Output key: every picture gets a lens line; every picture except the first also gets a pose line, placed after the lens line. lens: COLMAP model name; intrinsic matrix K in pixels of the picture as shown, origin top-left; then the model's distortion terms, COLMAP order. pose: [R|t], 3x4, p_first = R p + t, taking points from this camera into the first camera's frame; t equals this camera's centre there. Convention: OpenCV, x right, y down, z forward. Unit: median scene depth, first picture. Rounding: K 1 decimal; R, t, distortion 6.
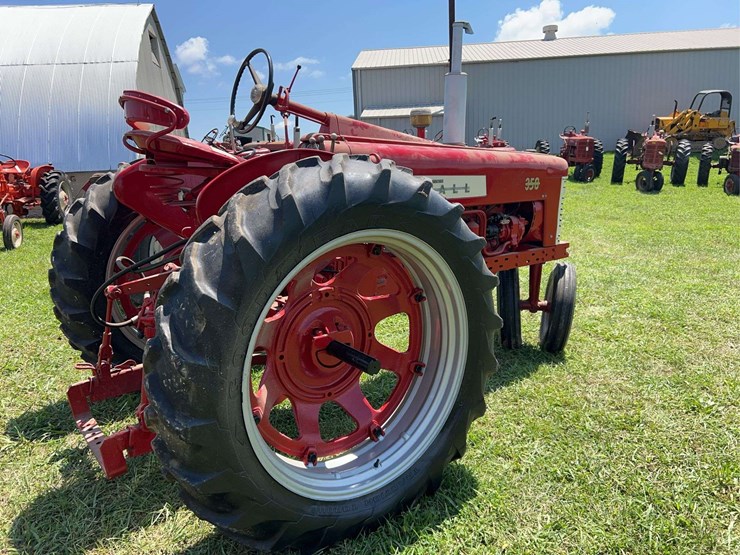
lens RADIAL K [[553.5, 0, 371.1], [0, 553.5, 281.4], [0, 0, 1]] dist [0.061881, -0.072219]
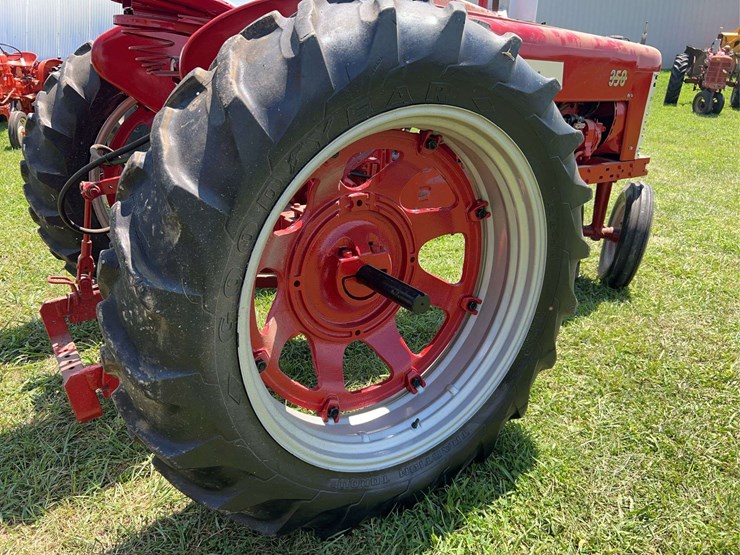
lens RADIAL K [[550.9, 0, 370.0], [0, 550.9, 277.5], [0, 0, 1]] dist [0.057908, -0.071193]
pose [[0.998223, 0.046982, -0.036649, -0.027640], [-0.041694, 0.990149, 0.133668, 0.019254], [0.042568, -0.131903, 0.990348, 0.207332]]
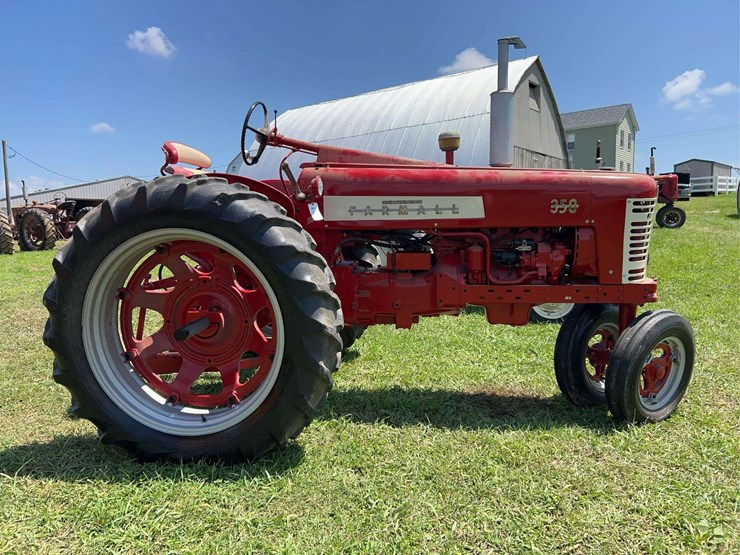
lens RADIAL K [[567.9, 0, 370.0], [0, 567.9, 277.5], [0, 0, 1]] dist [0.055052, -0.001518]
pose [[0.713815, 0.081081, -0.695625, 0.898062], [-0.140324, 0.989691, -0.028636, -0.000960], [0.686132, 0.118053, 0.717834, 0.235504]]
